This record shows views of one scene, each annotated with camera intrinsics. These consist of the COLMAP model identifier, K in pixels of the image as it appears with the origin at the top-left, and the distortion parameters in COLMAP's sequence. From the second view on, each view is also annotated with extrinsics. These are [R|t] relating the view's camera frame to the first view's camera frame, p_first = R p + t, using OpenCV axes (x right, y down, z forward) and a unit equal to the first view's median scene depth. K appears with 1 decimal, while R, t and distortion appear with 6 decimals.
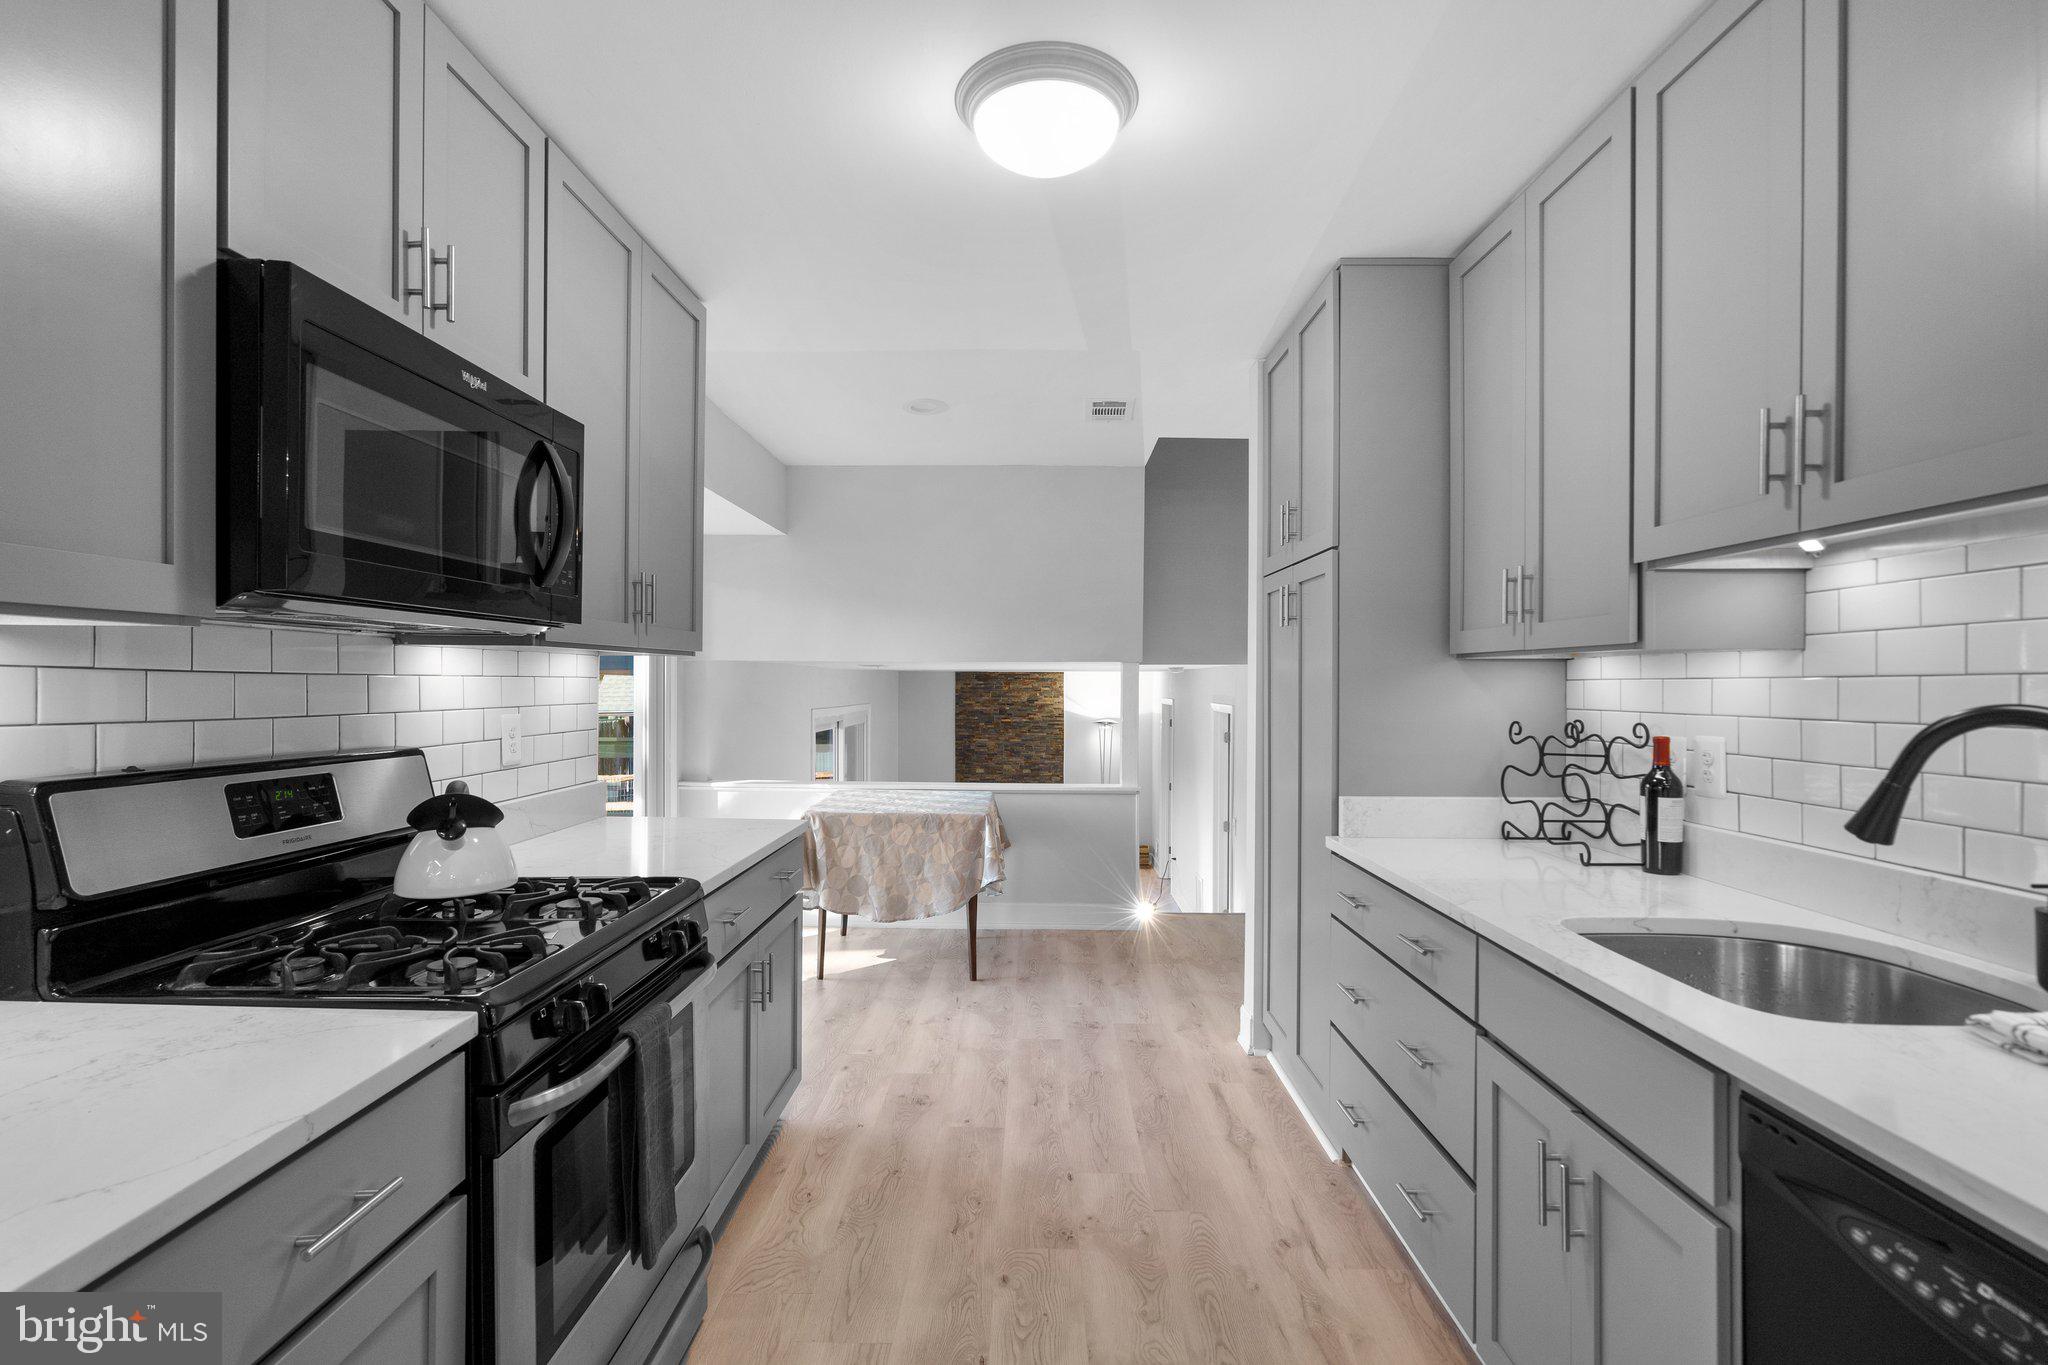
lens RADIAL K [[937.3, 0, 1009.2], [0, 937.3, 692.1], [0, 0, 1]] dist [-0.002208, 0.002350]
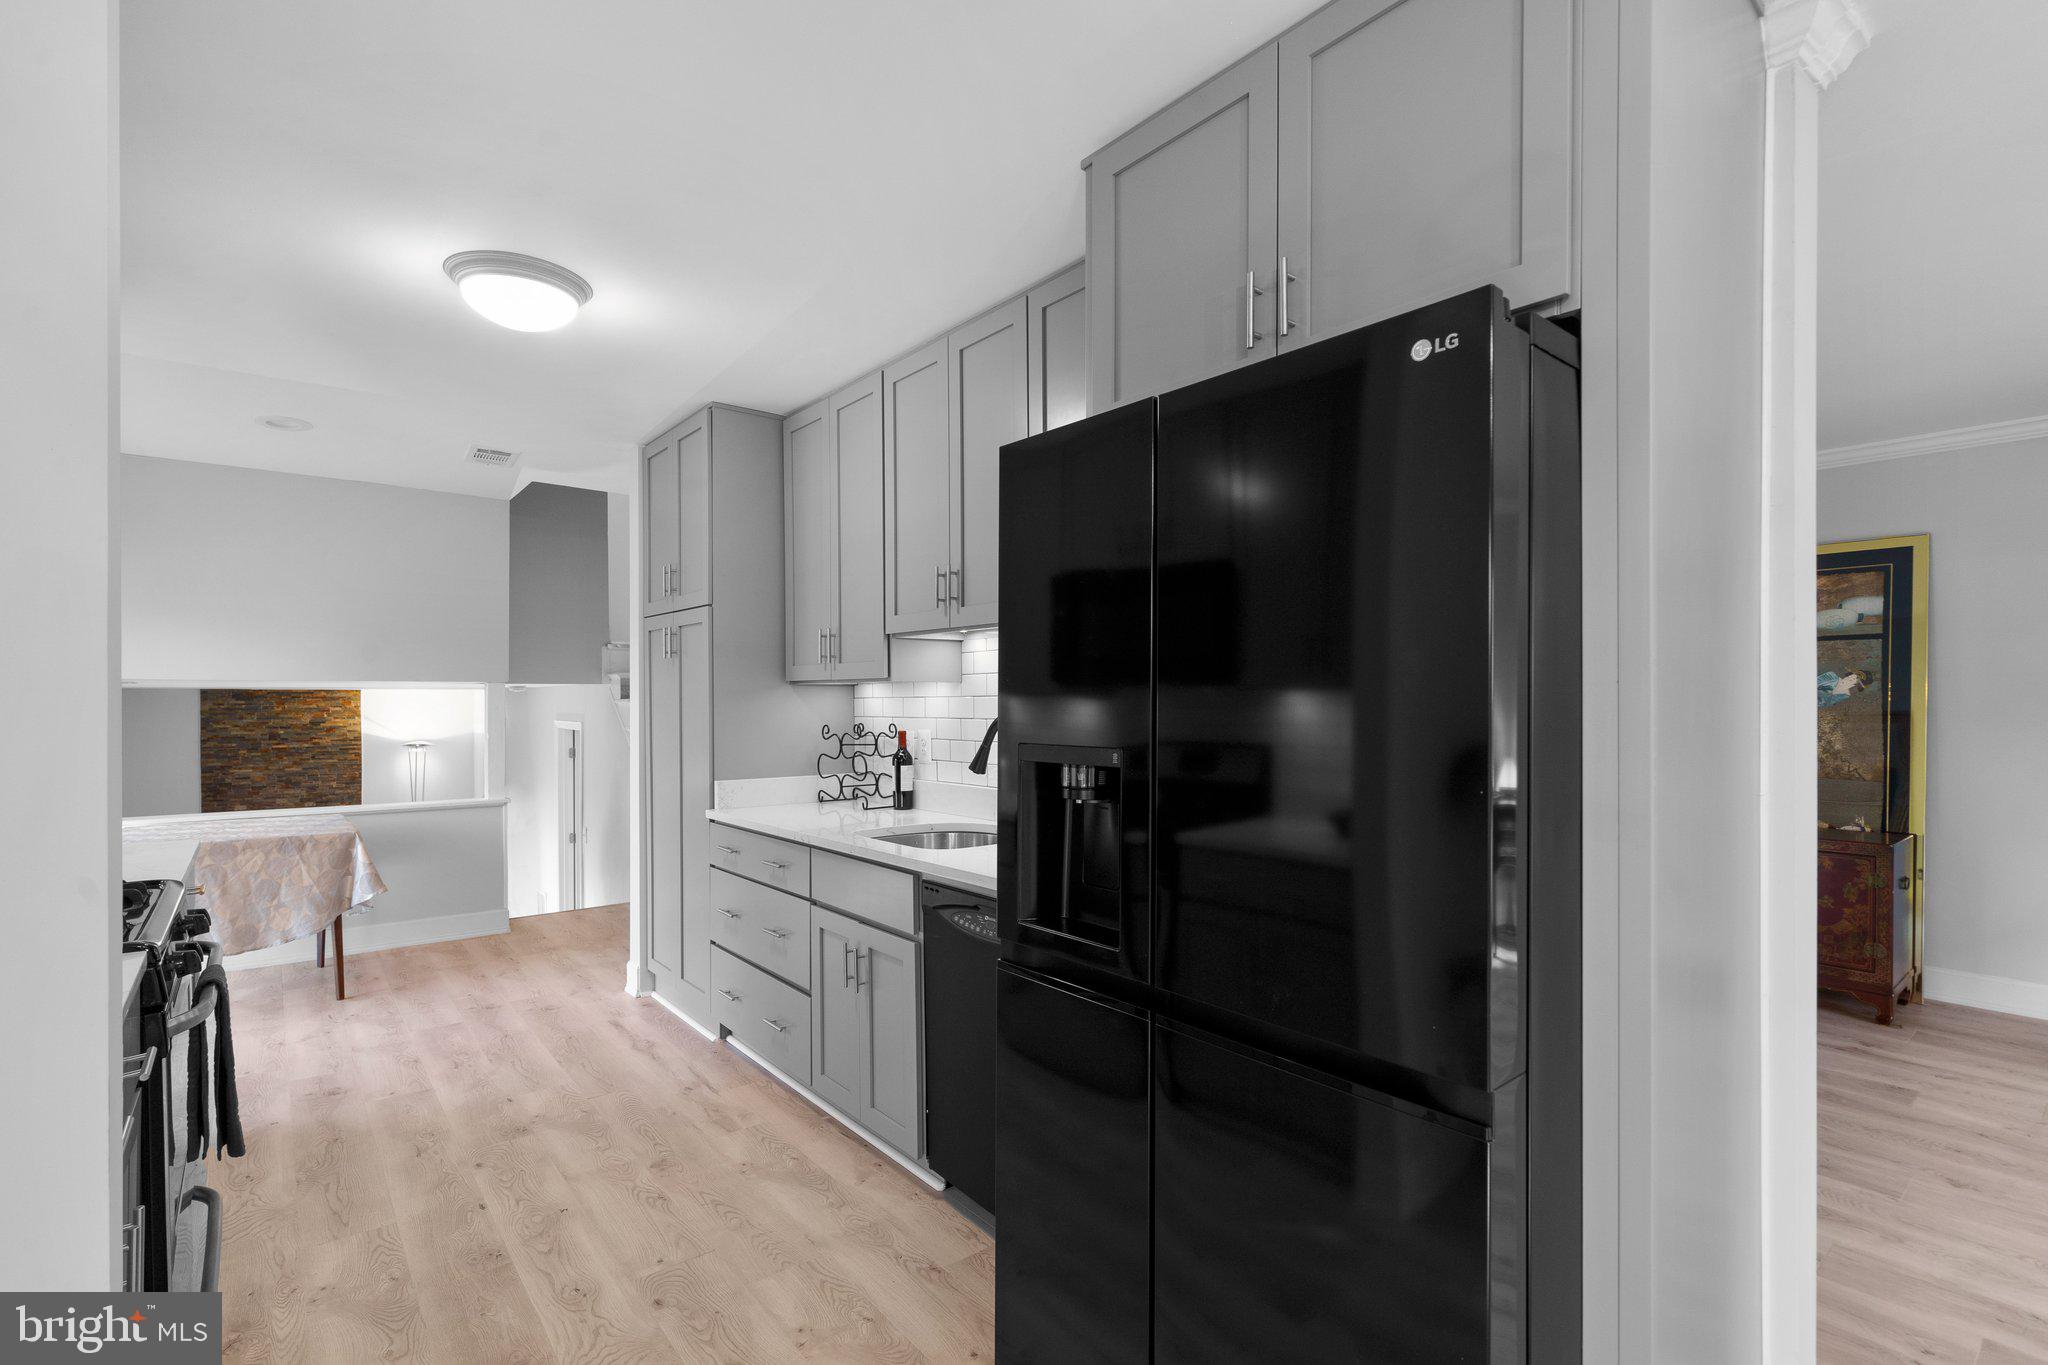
lens RADIAL K [[937.3, 0, 1018.7], [0, 937.3, 702.6], [0, 0, 1]] dist [-0.002208, 0.002350]
pose [[0.758564, -0.006706, 0.651564, -0.231748], [0.011318, 0.999932, -0.002884, 0.002147], [-0.651500, 0.009562, 0.758588, -0.392249]]
